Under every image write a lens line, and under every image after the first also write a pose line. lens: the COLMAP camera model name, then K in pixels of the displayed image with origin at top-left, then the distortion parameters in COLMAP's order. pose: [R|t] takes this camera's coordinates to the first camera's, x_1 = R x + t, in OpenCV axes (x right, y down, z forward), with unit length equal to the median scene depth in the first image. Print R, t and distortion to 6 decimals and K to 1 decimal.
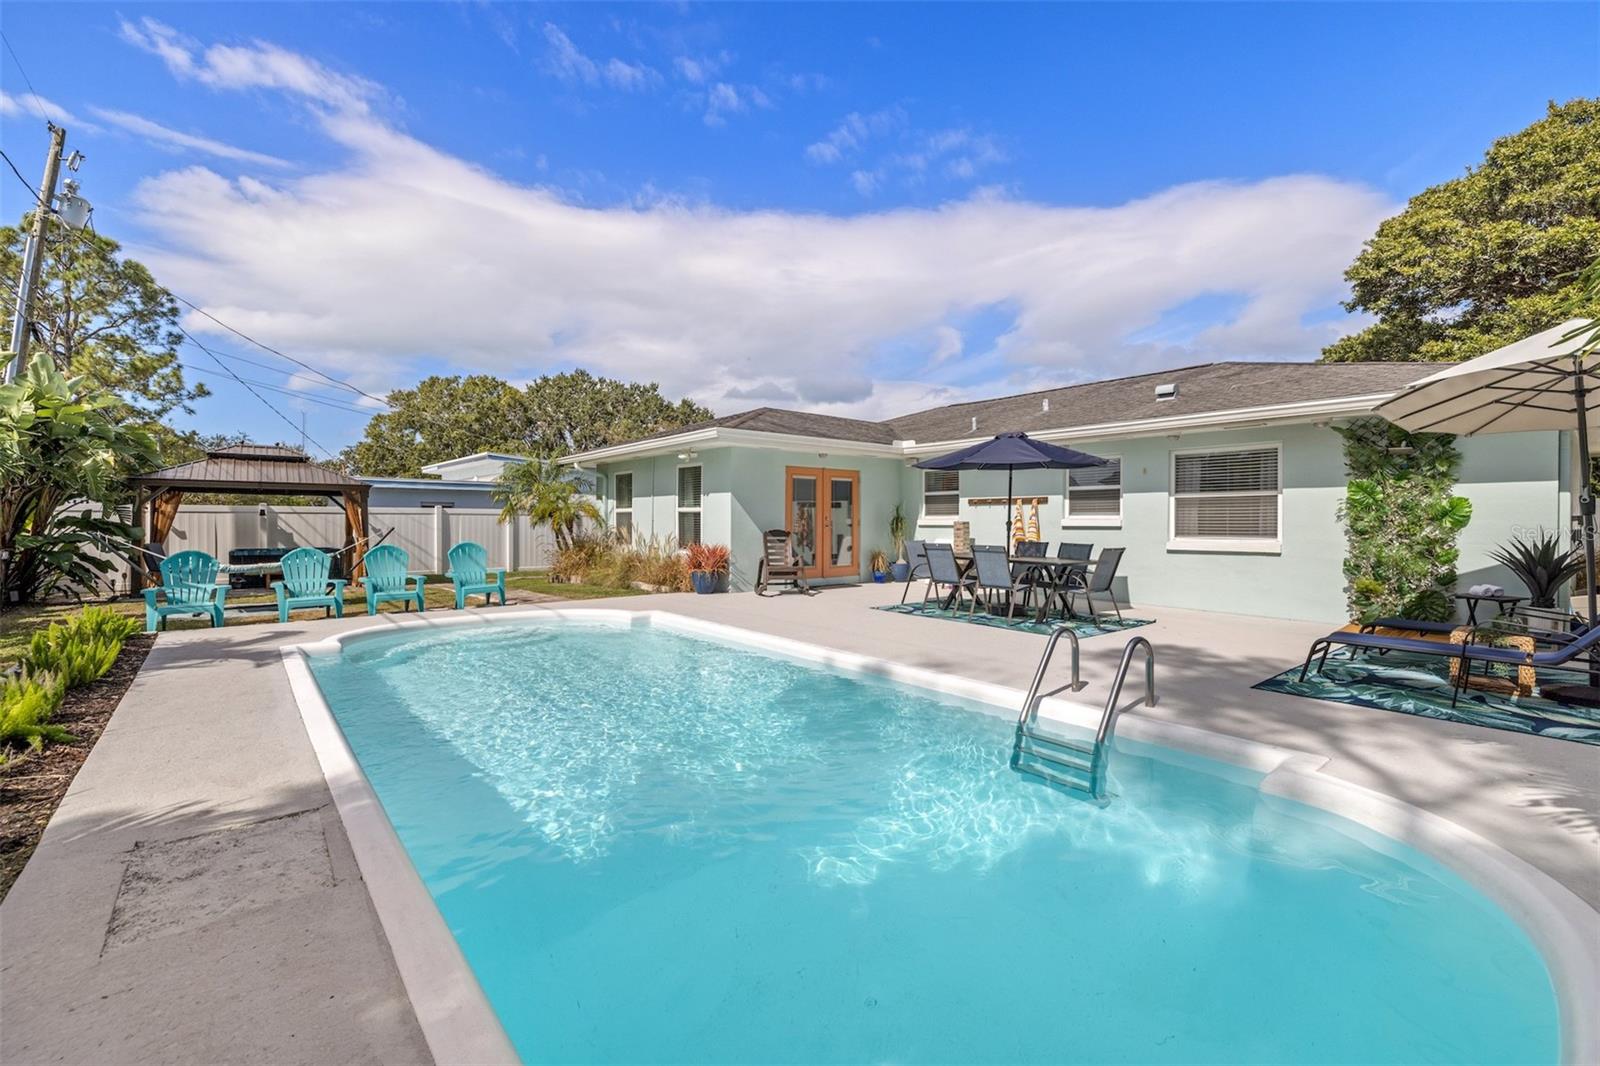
lens RADIAL K [[675.1, 0, 795.7], [0, 675.1, 527.4], [0, 0, 1]] dist [-0.001491, -0.000233]
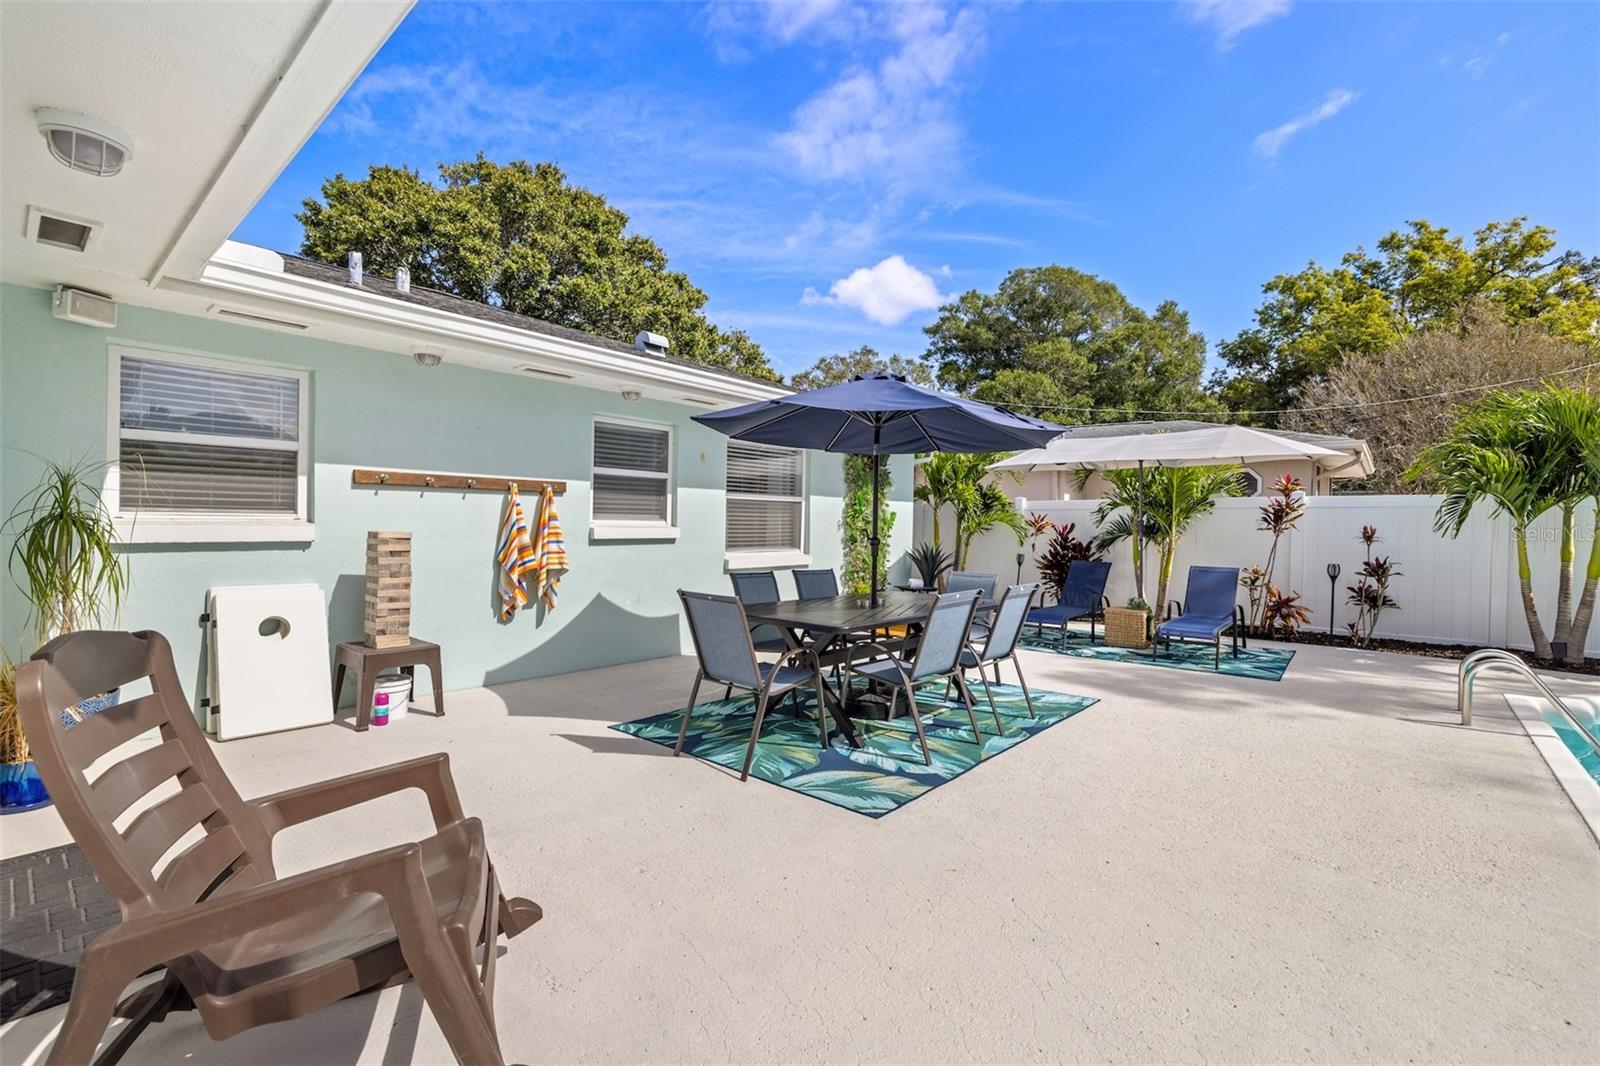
lens RADIAL K [[675.1, 0, 795.7], [0, 675.1, 527.4], [0, 0, 1]] dist [-0.001491, -0.000233]
pose [[-0.150624, -0.009515, 0.988545, -0.189322], [-0.003529, 0.999952, 0.009087, -0.020268], [-0.988585, -0.002120, -0.150651, 1.106531]]
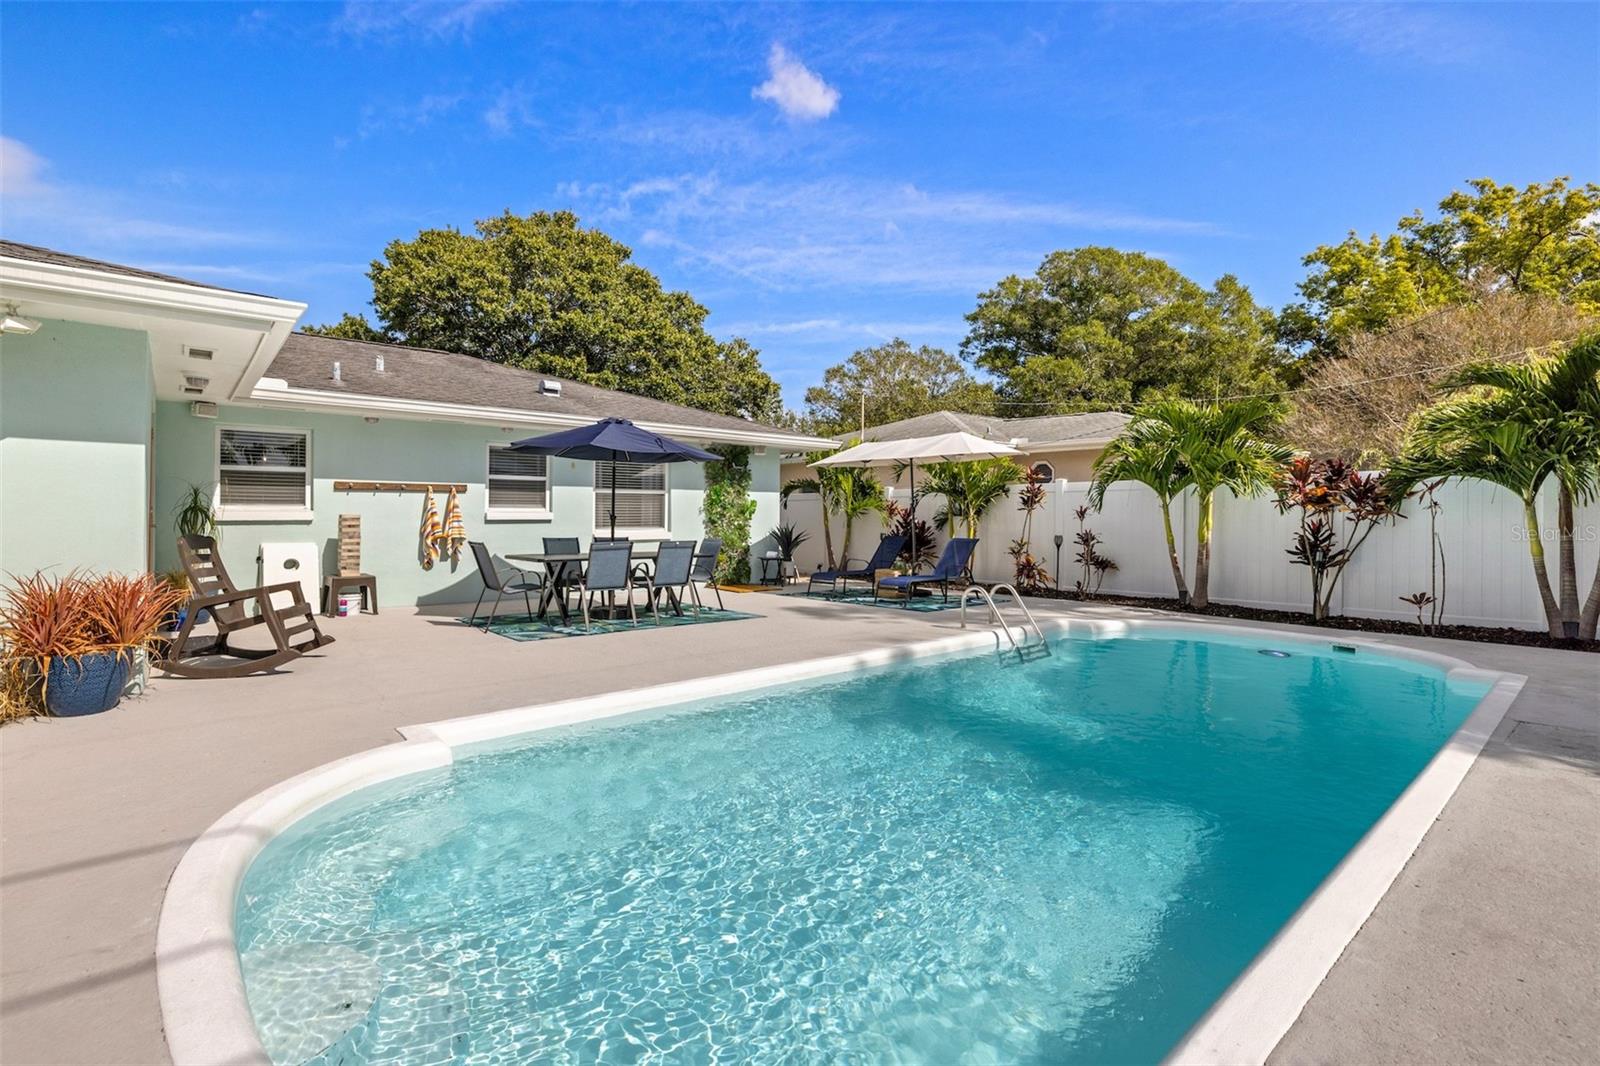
lens RADIAL K [[724.1, 0, 802.6], [0, 724.1, 510.8], [0, 0, 1]] dist [-0.003515, -0.001093]
pose [[-0.008109, 0.003283, 0.999962, -0.634764], [0.009227, 0.999952, -0.003208, -0.008332], [-0.999925, 0.009201, -0.008139, 0.726986]]
